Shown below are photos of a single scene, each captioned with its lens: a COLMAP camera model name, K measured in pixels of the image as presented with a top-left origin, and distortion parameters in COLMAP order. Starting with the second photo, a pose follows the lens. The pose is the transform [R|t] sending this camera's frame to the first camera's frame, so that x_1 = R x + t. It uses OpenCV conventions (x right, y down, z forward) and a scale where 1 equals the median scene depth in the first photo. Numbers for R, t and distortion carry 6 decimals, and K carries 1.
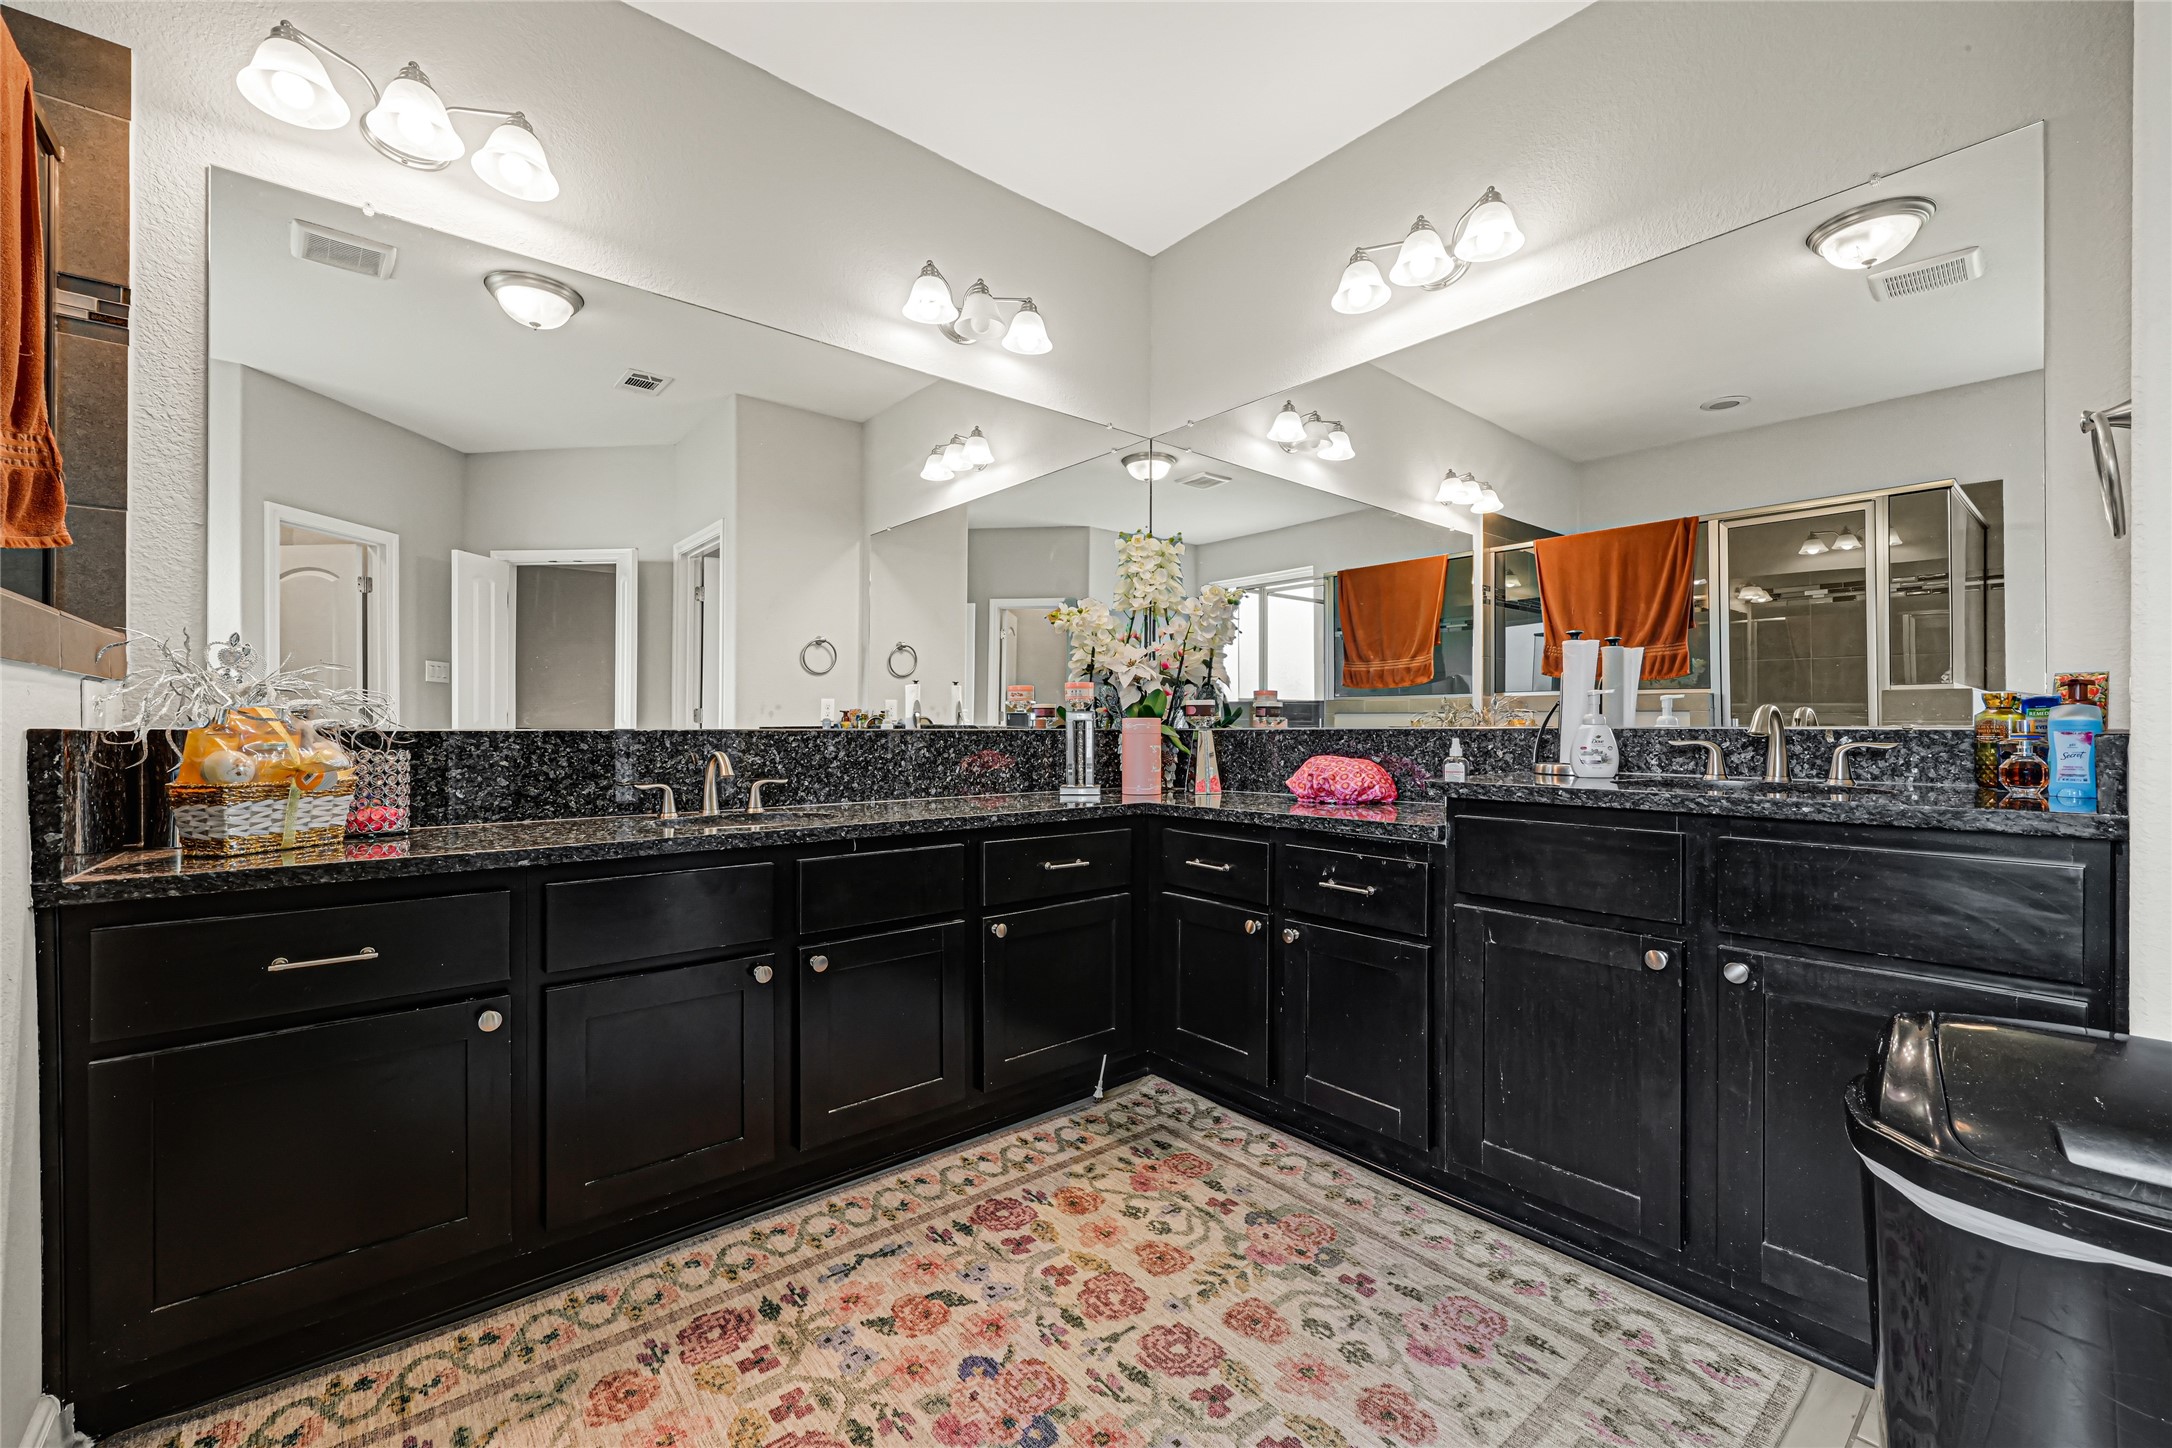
lens RADIAL K [[891.9, 0, 1087.7], [0, 891.9, 725.7], [0, 0, 1]] dist [-0.001070, 0.001078]
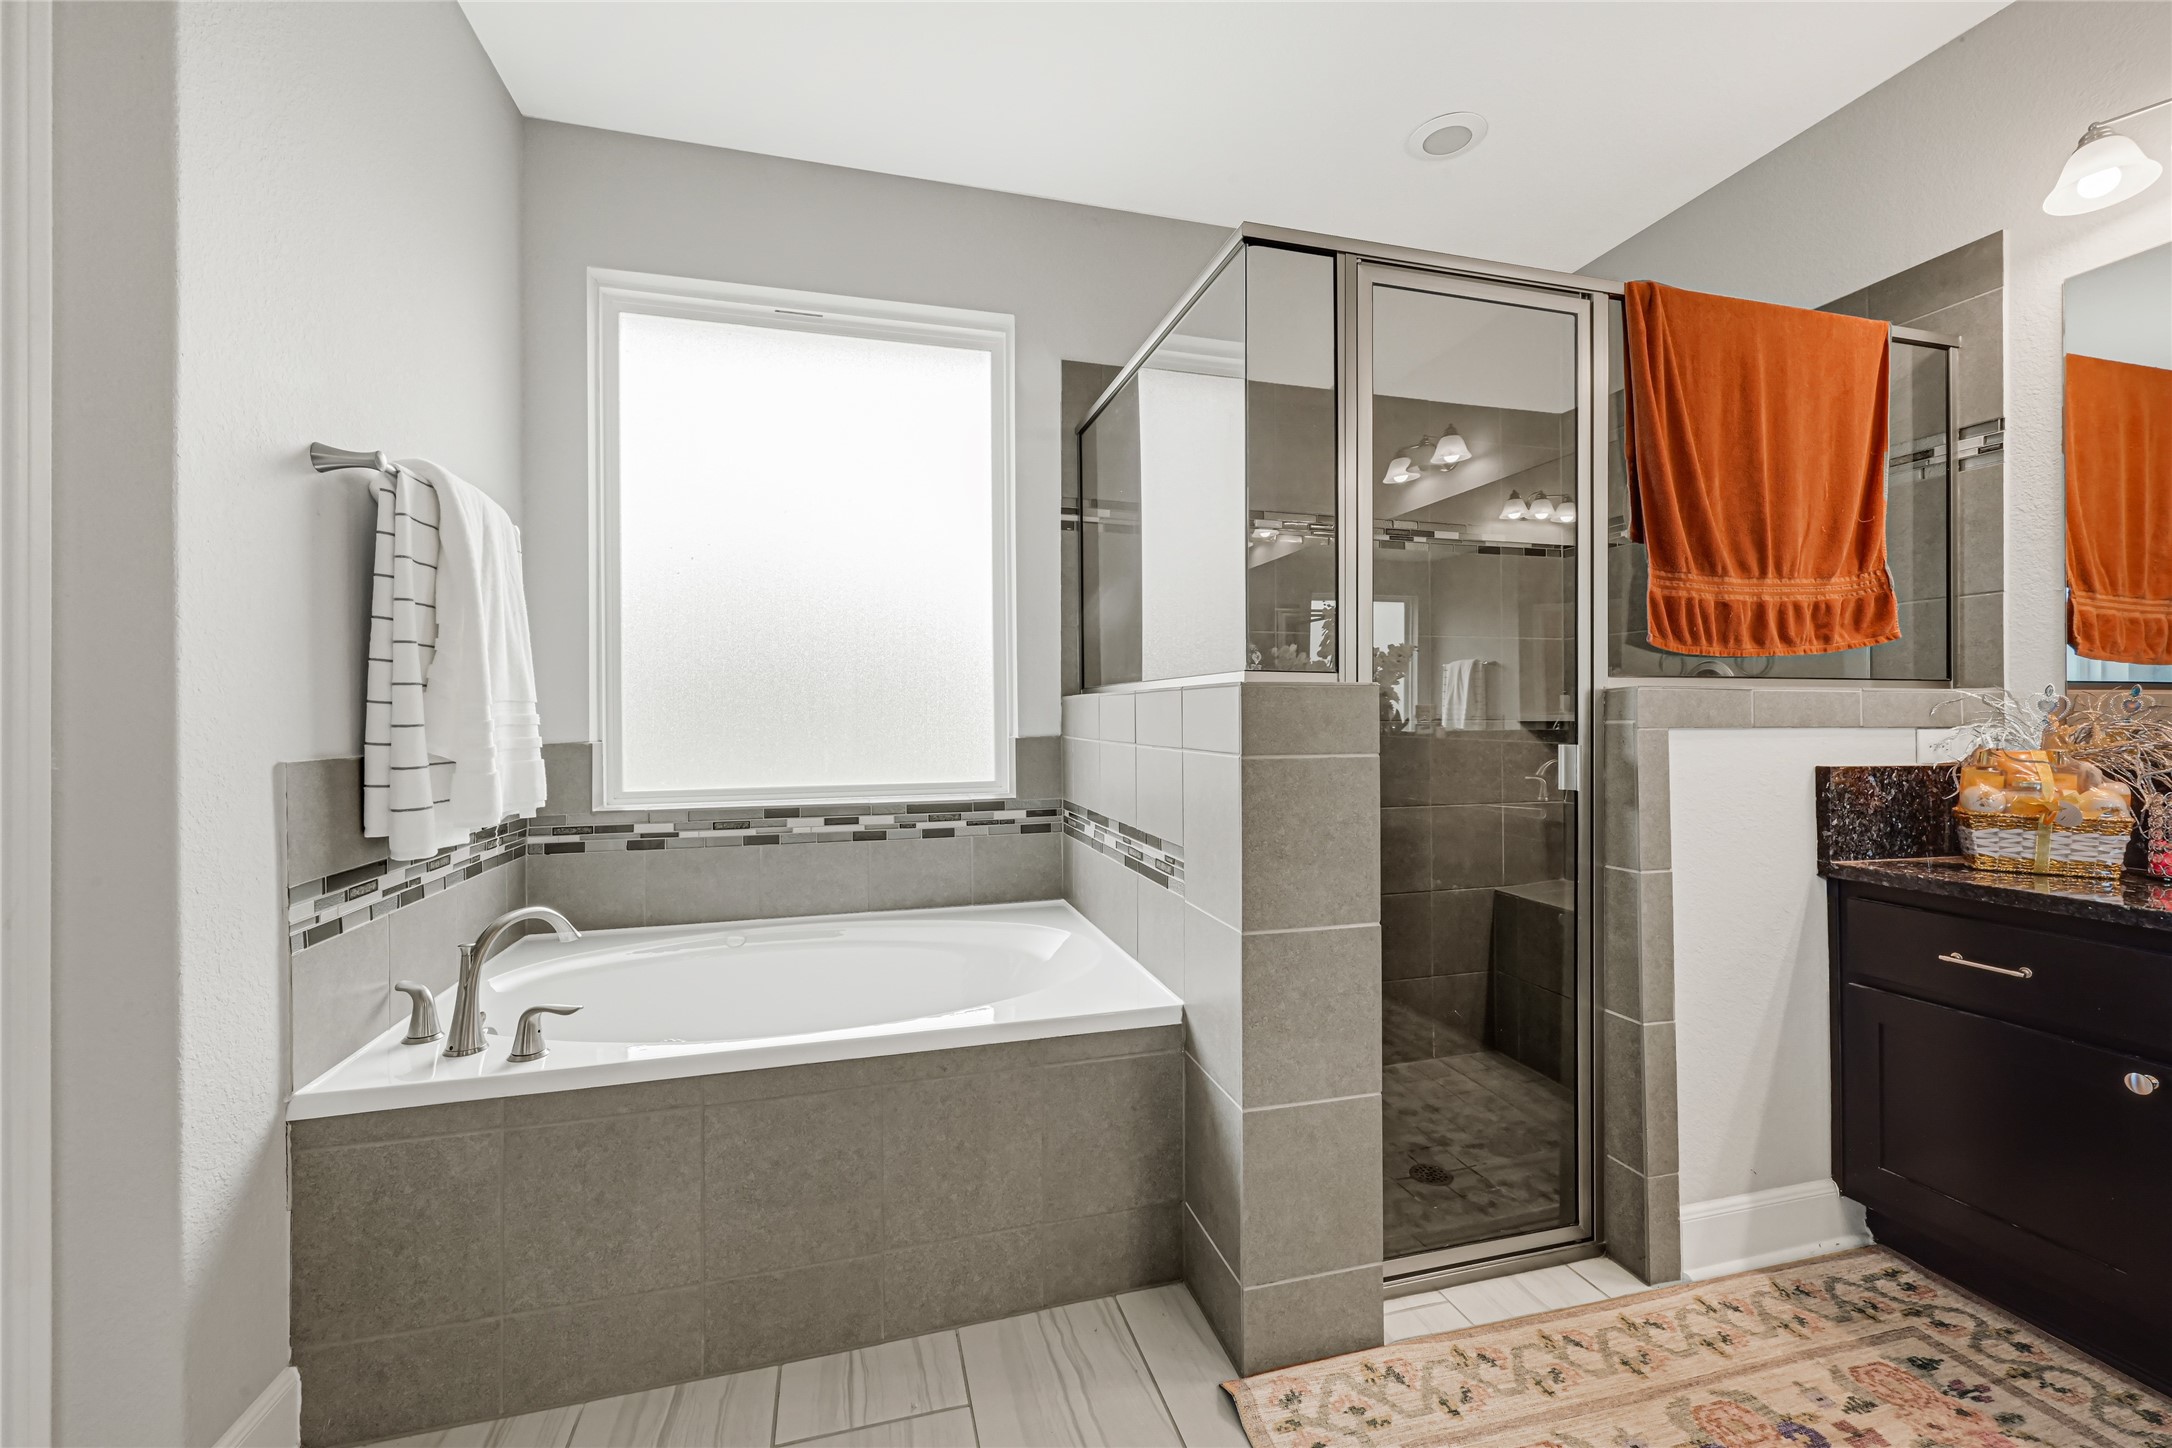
lens RADIAL K [[891.9, 0, 1085.1], [0, 891.9, 718.2], [0, 0, 1]] dist [-0.001070, 0.001078]
pose [[-0.419308, 0.002367, -0.907841, 0.631183], [0.006300, 0.999980, -0.000303, -0.066752], [0.907822, -0.005846, -0.419314, 0.337453]]
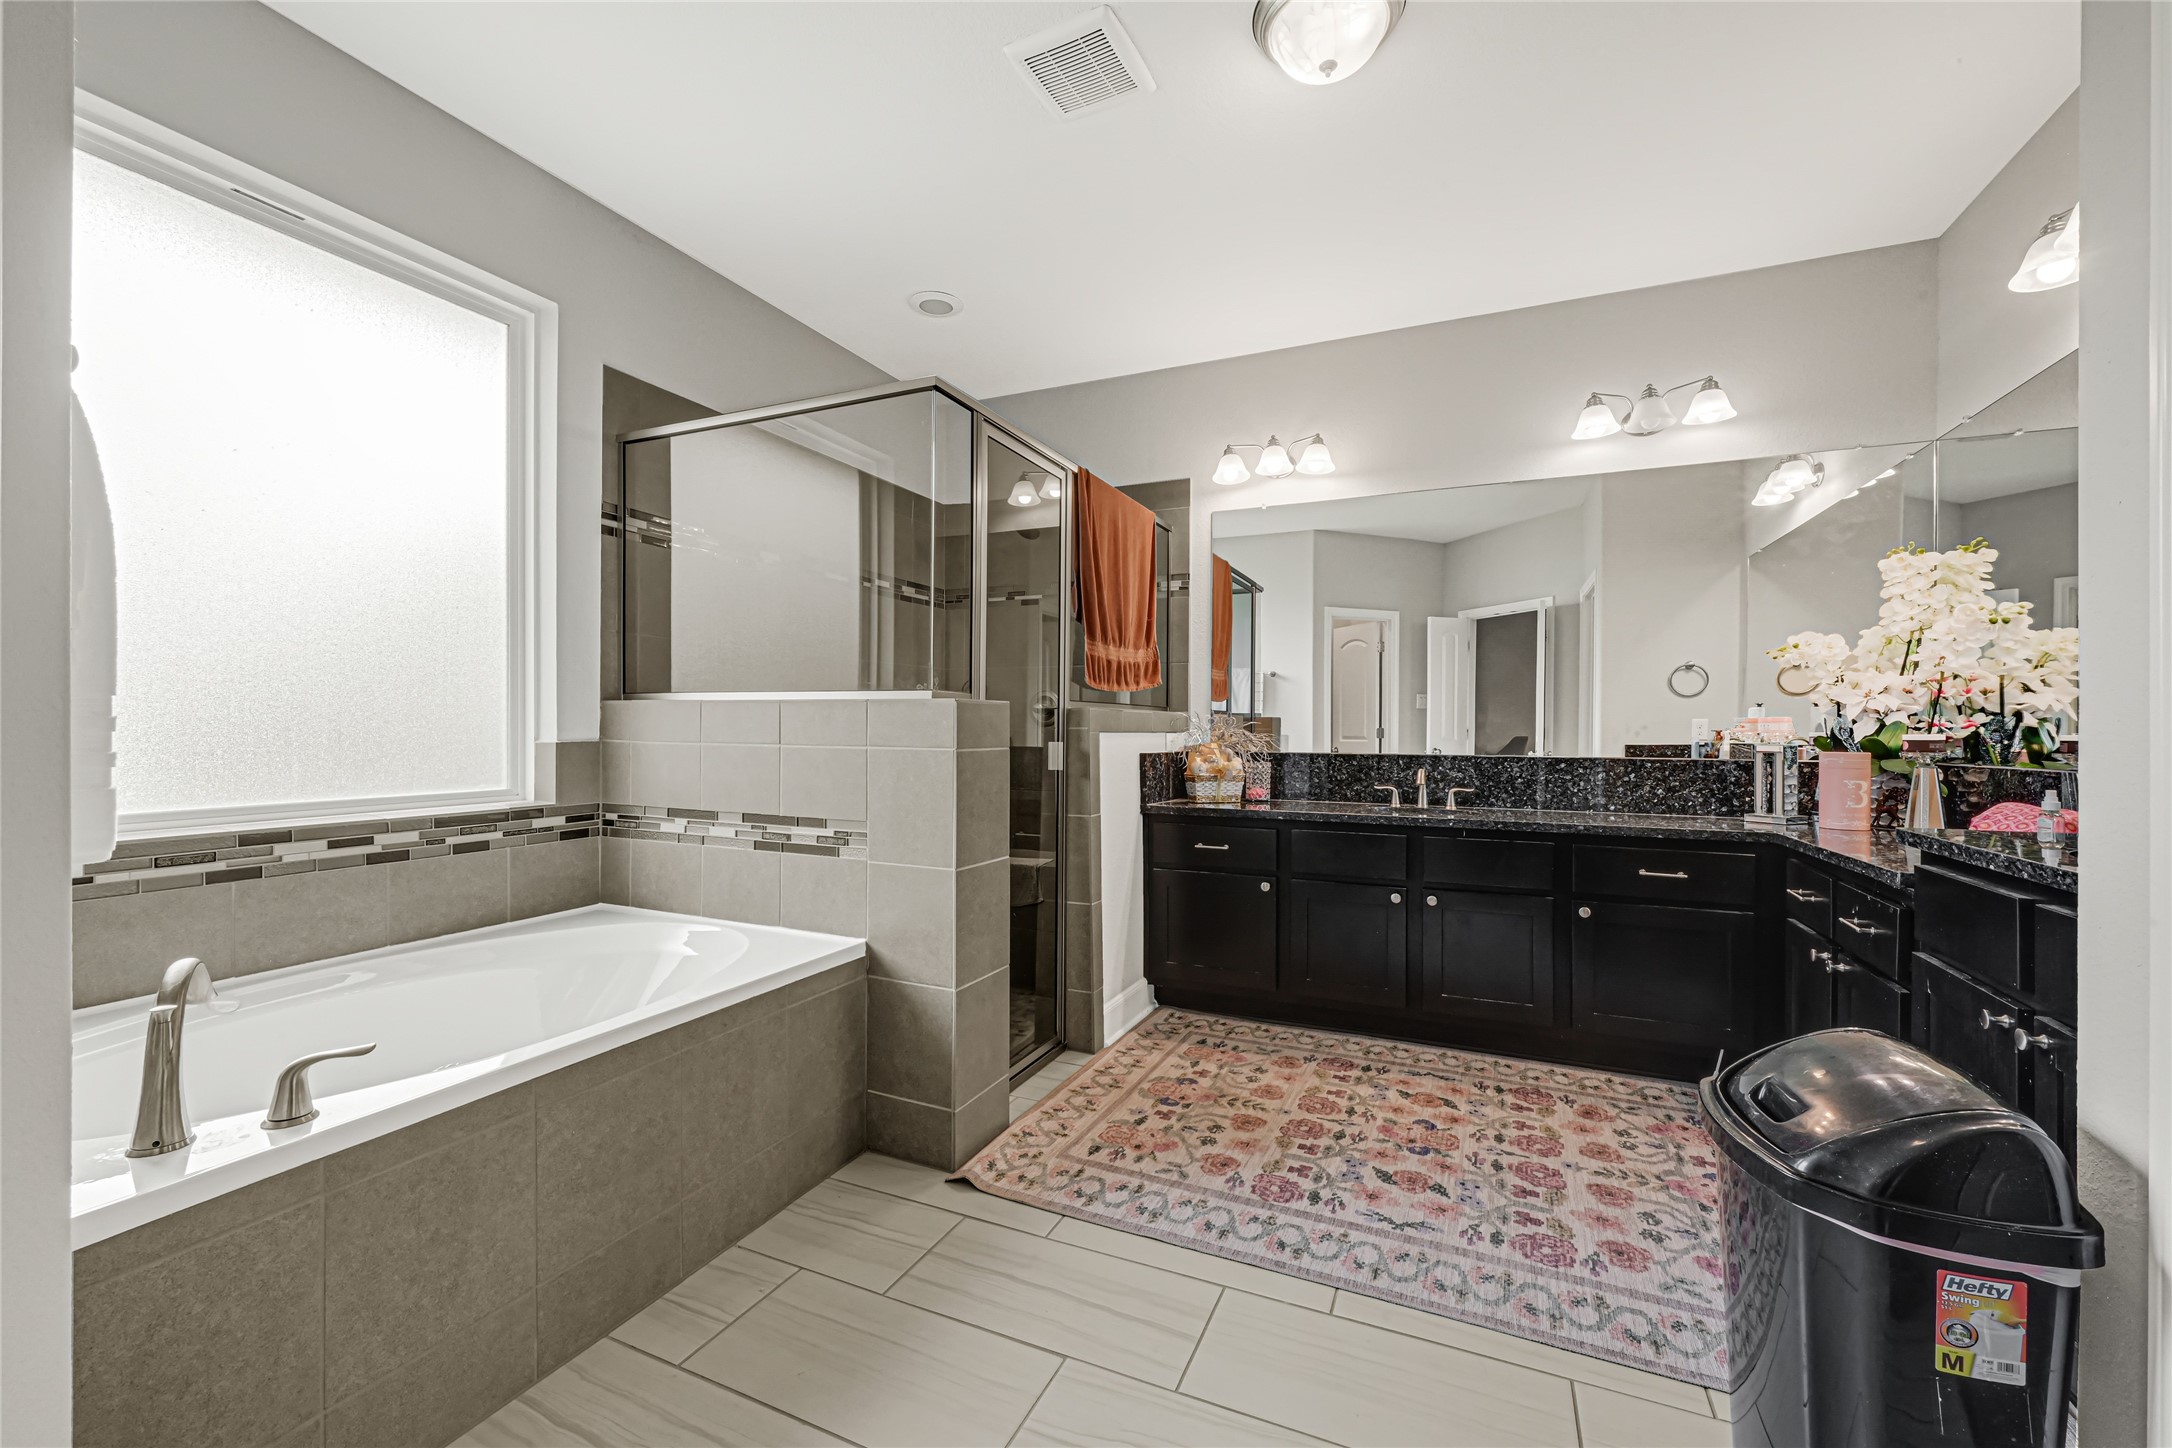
lens RADIAL K [[891.9, 0, 1082.7], [0, 891.9, 728.3], [0, 0, 1]] dist [-0.001070, 0.001078]
pose [[0.426318, 0.003439, -0.904567, 1.049268], [-0.002713, 0.999993, 0.002523, -0.062654], [0.904569, 0.001379, 0.426325, -0.330639]]
